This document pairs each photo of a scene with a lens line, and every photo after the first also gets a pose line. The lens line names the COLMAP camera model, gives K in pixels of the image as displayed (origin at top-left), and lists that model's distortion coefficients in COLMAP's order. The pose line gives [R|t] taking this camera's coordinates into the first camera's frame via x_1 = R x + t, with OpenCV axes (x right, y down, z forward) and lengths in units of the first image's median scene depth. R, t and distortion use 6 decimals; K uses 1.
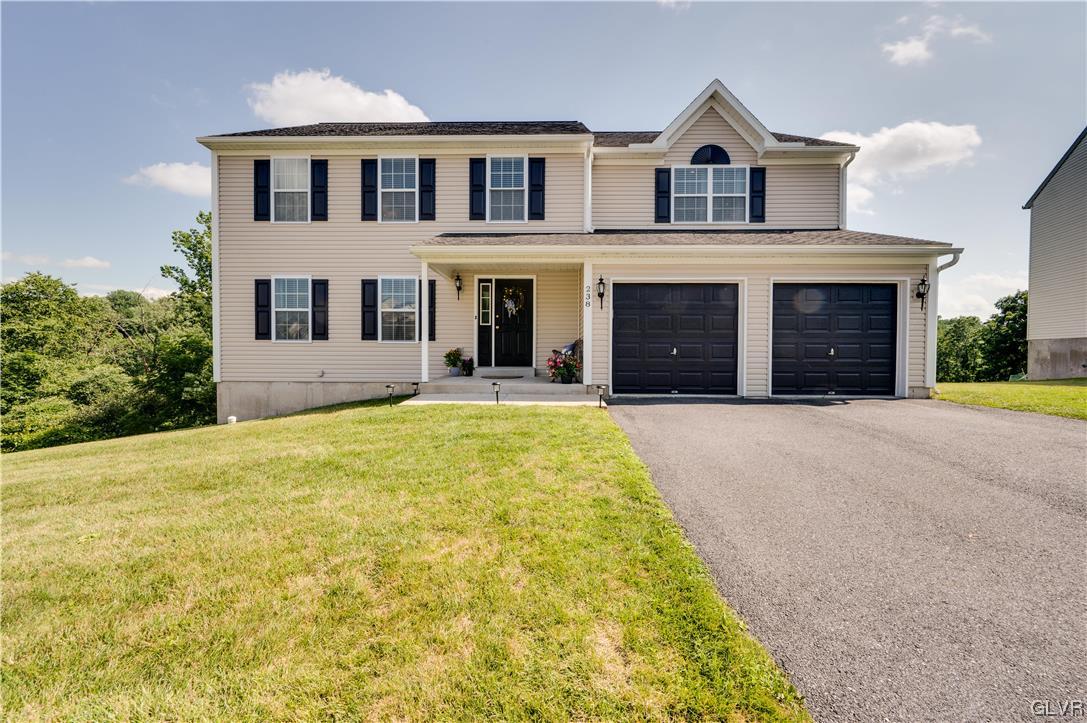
lens RADIAL K [[430.4, 0, 542.7], [0, 430.4, 359.2], [0, 0, 1]] dist [0.000796, -0.000628]
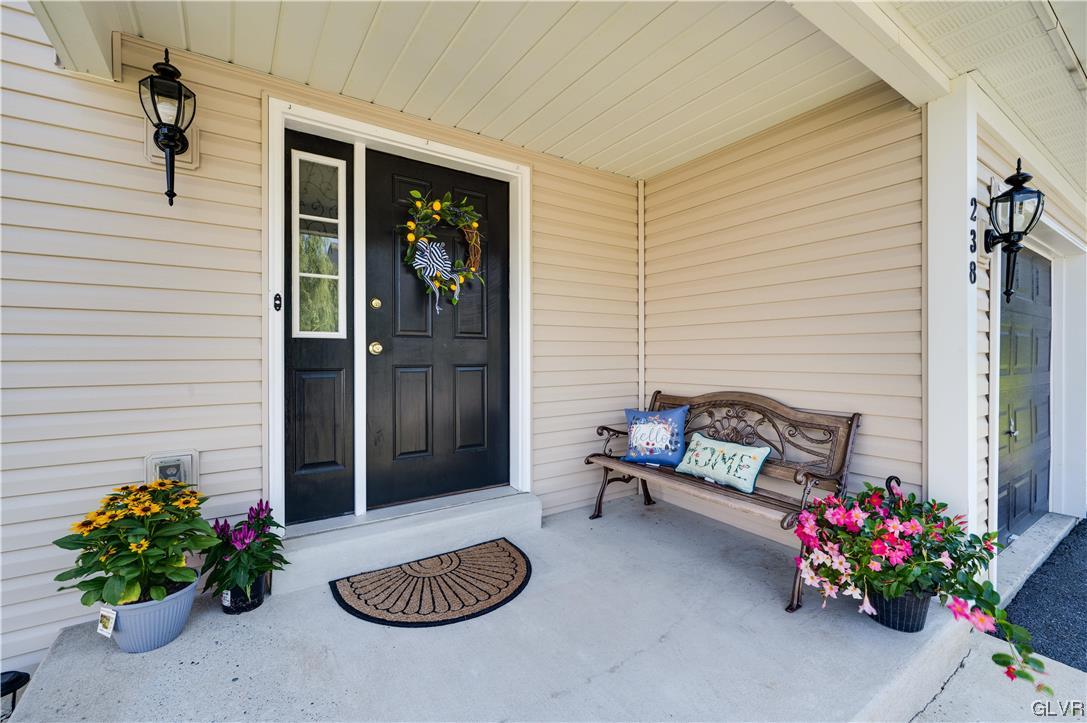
lens RADIAL K [[451.4, 0, 576.4], [0, 451.4, 359.3], [0, 0, 1]] dist [-0.004627, -0.000337]
pose [[0.807811, -0.011599, 0.589328, -0.166261], [0.012802, 0.999916, 0.002132, -0.066896], [-0.589303, 0.005822, 0.807891, 0.730254]]
